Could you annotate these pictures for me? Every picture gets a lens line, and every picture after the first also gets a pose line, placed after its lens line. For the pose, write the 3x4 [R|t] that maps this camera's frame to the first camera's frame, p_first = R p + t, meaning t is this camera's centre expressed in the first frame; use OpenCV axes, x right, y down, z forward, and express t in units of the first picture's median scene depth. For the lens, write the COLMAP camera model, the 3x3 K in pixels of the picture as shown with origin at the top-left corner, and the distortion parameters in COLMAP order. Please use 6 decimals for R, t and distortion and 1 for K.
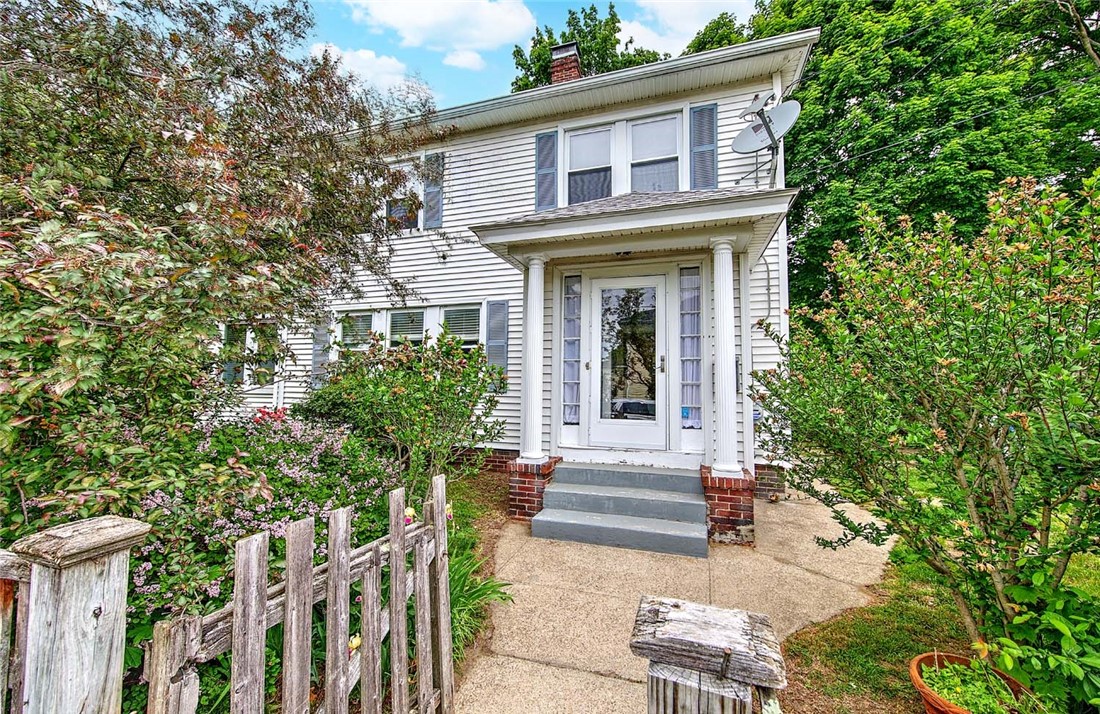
lens RADIAL K [[449.1, 0, 545.2], [0, 449.1, 363.2], [0, 0, 1]] dist [-0.026492, -0.000338]
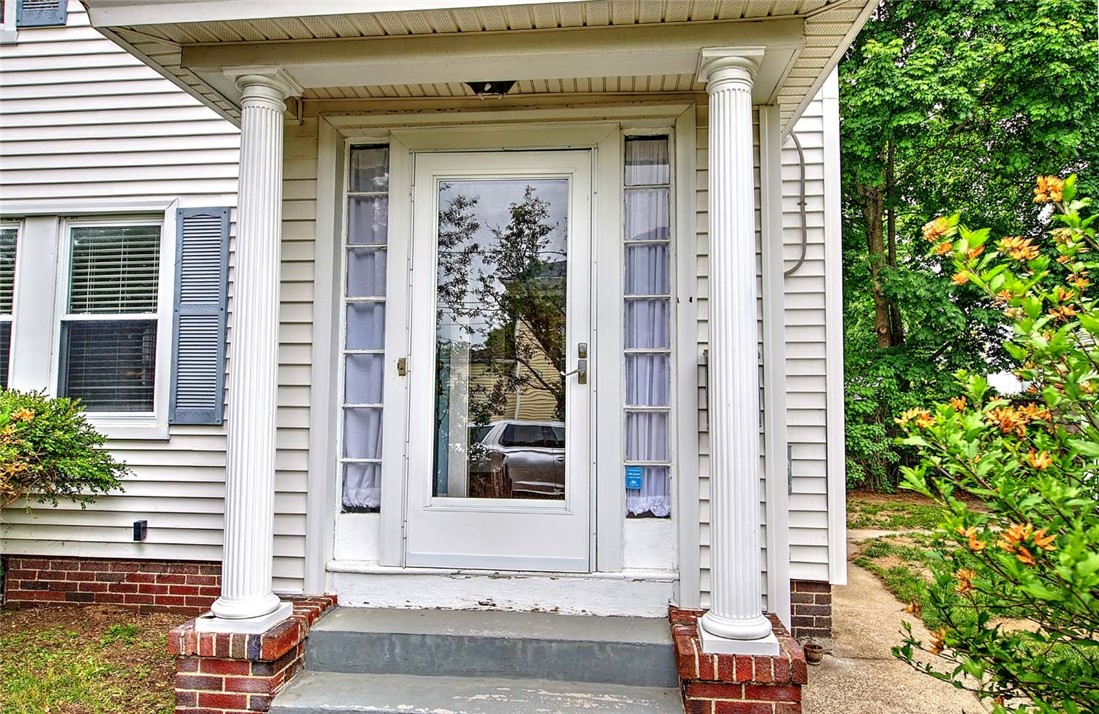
lens RADIAL K [[717.1, 0, 552.9], [0, 717.1, 360.6], [0, 0, 1]] dist [-0.040321, -0.001624]
pose [[0.975655, 0.005772, 0.219237, 0.087940], [-0.008524, 0.999896, 0.011610, -0.008586], [-0.219147, -0.013197, 0.975603, 0.352104]]
